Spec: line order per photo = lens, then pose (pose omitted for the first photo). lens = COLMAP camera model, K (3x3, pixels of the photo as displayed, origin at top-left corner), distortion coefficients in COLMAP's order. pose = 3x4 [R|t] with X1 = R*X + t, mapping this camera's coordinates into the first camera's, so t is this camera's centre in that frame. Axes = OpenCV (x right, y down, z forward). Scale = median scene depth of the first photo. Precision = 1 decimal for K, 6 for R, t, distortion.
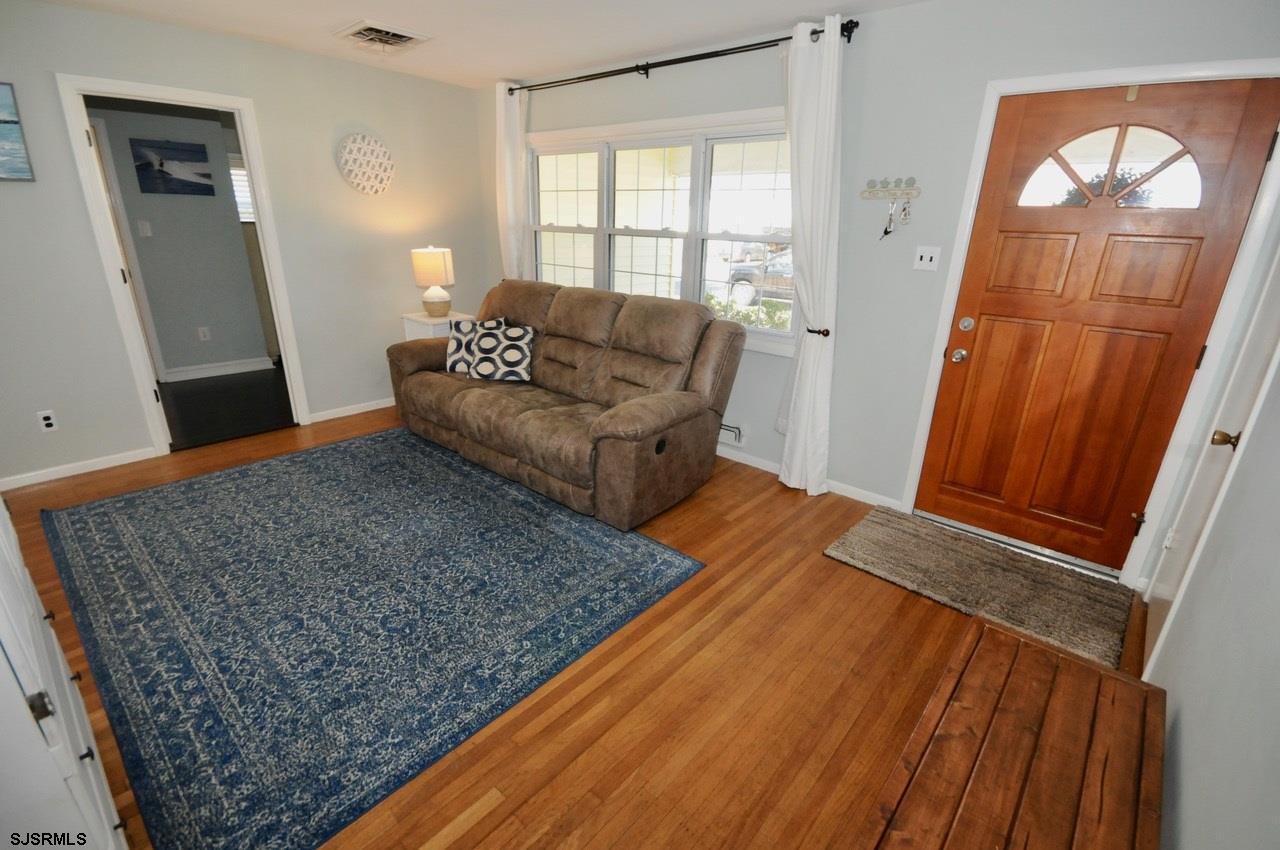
lens RADIAL K [[579.6, 0, 649.5], [0, 579.6, 434.9], [0, 0, 1]] dist [0.014303, -0.011268]
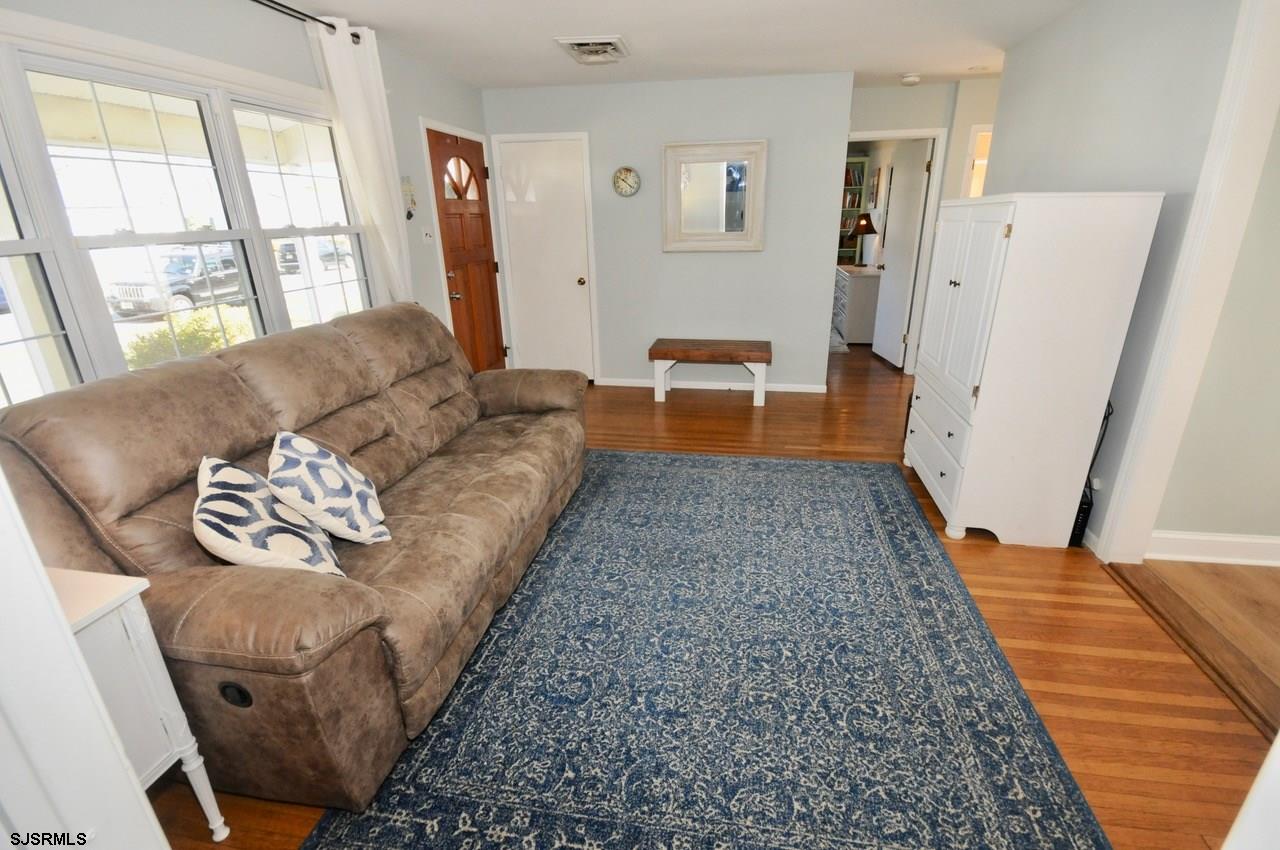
lens RADIAL K [[579.6, 0, 649.5], [0, 579.6, 434.9], [0, 0, 1]] dist [0.014303, -0.011268]
pose [[-0.519055, -0.323695, 0.791077, -1.194823], [0.294315, 0.801234, 0.520962, -0.550042], [-0.802472, 0.503234, -0.320616, 1.409600]]
